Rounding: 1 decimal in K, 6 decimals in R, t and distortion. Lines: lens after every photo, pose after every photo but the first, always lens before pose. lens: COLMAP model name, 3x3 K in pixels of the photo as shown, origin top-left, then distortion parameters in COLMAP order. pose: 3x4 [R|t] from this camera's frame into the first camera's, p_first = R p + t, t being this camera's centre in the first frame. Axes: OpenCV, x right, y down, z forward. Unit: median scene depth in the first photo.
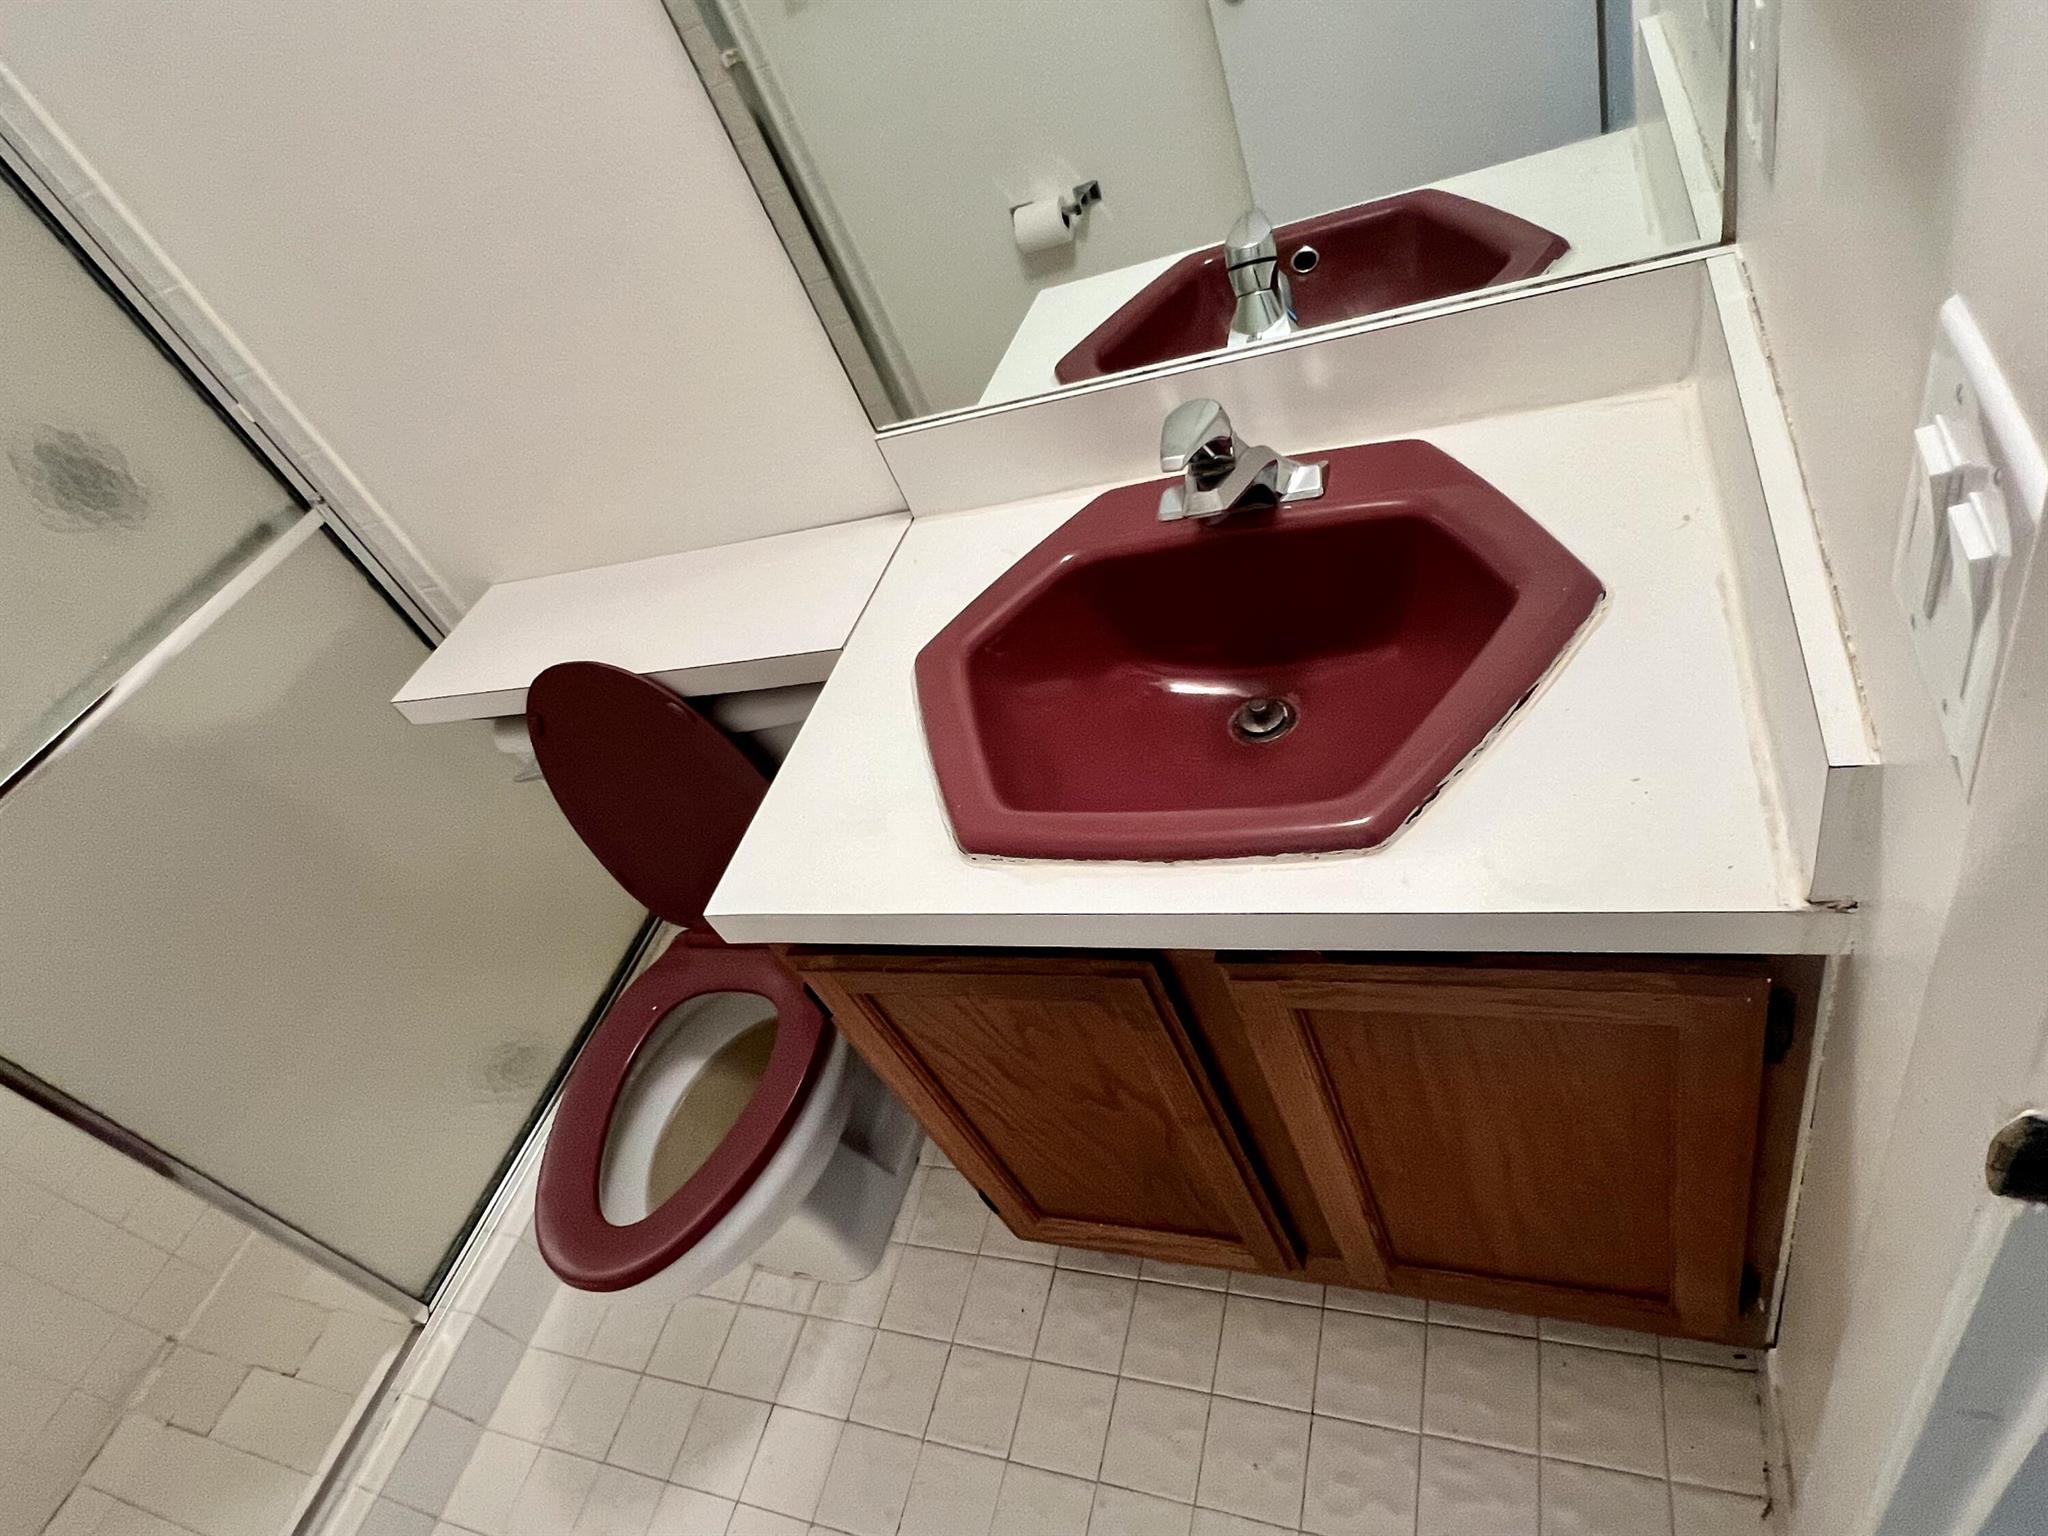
lens RADIAL K [[1162.6, 0, 1021.2], [0, 1162.6, 783.9], [0, 0, 1]] dist [-0.007256, 0.004234]
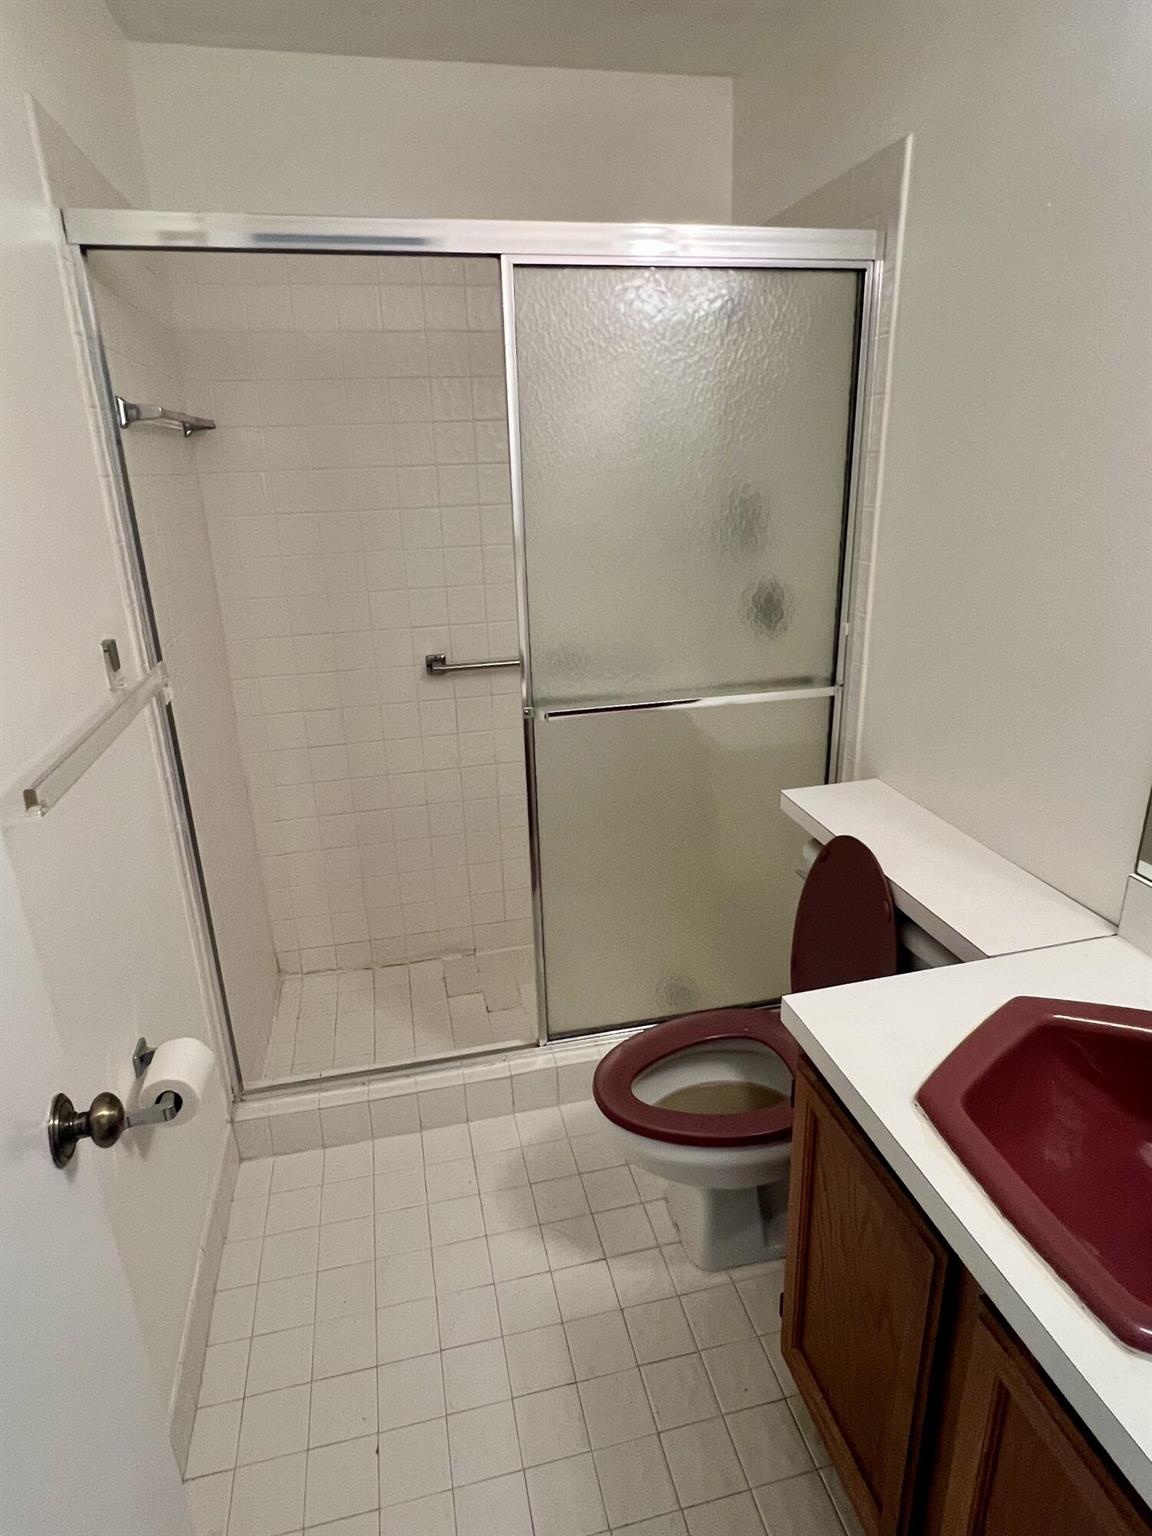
lens RADIAL K [[872.0, 0, 577.8], [0, 872.0, 766.8], [0, 0, 1]] dist [-0.007256, 0.004234]
pose [[0.479068, 0.595800, -0.644605, 0.129363], [-0.702441, 0.700591, 0.125495, -0.046001], [0.526374, 0.392677, 0.754145, -0.155792]]
